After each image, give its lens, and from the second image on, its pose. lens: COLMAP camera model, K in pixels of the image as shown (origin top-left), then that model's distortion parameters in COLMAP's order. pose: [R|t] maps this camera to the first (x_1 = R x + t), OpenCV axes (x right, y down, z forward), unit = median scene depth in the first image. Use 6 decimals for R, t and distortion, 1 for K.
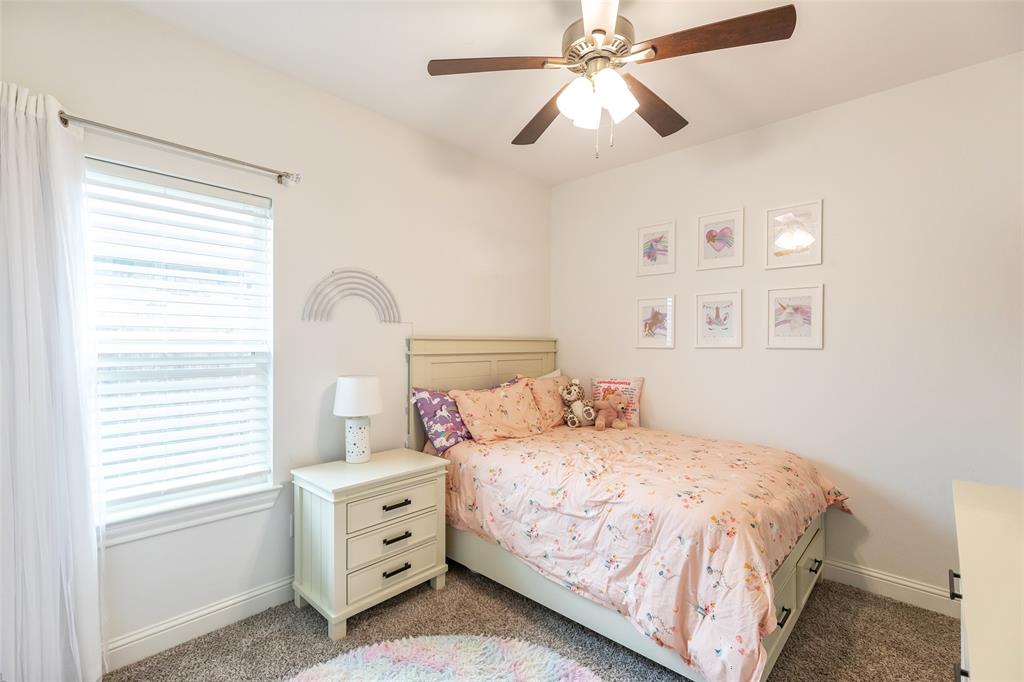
lens RADIAL K [[462.5, 0, 513.2], [0, 462.5, 339.1], [0, 0, 1]] dist [0.009150, 0.000007]
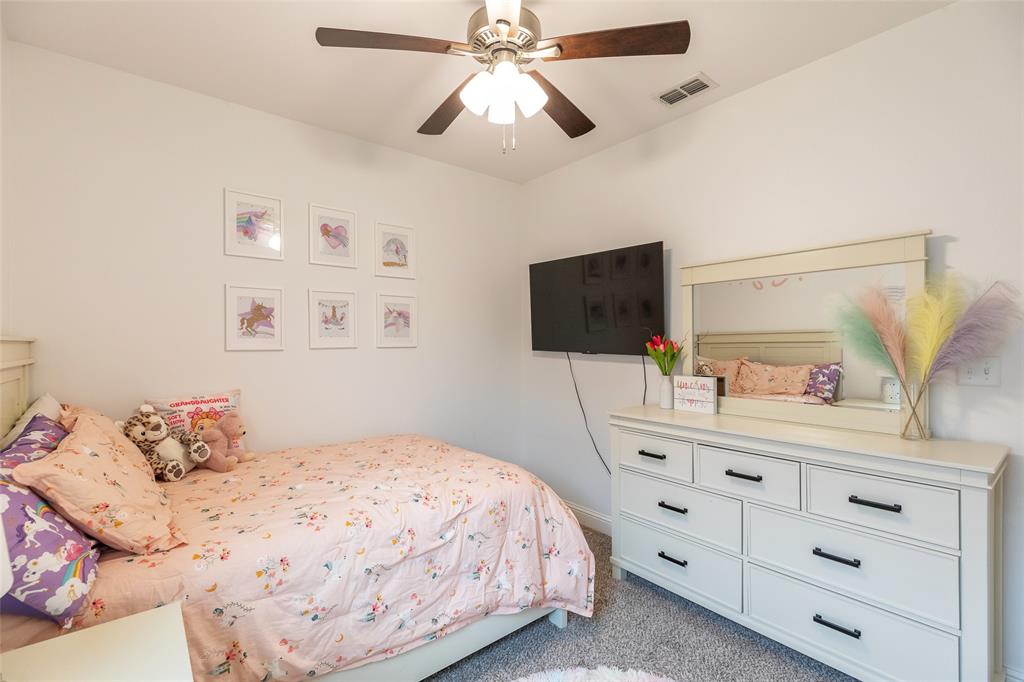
lens RADIAL K [[462.5, 0, 505.5], [0, 462.5, 341.1], [0, 0, 1]] dist [0.009150, 0.000007]
pose [[0.133351, -0.002979, 0.991064, -0.544428], [-0.001840, 0.999993, 0.003254, 0.000046], [-0.991067, -0.002258, 0.133344, 0.604616]]
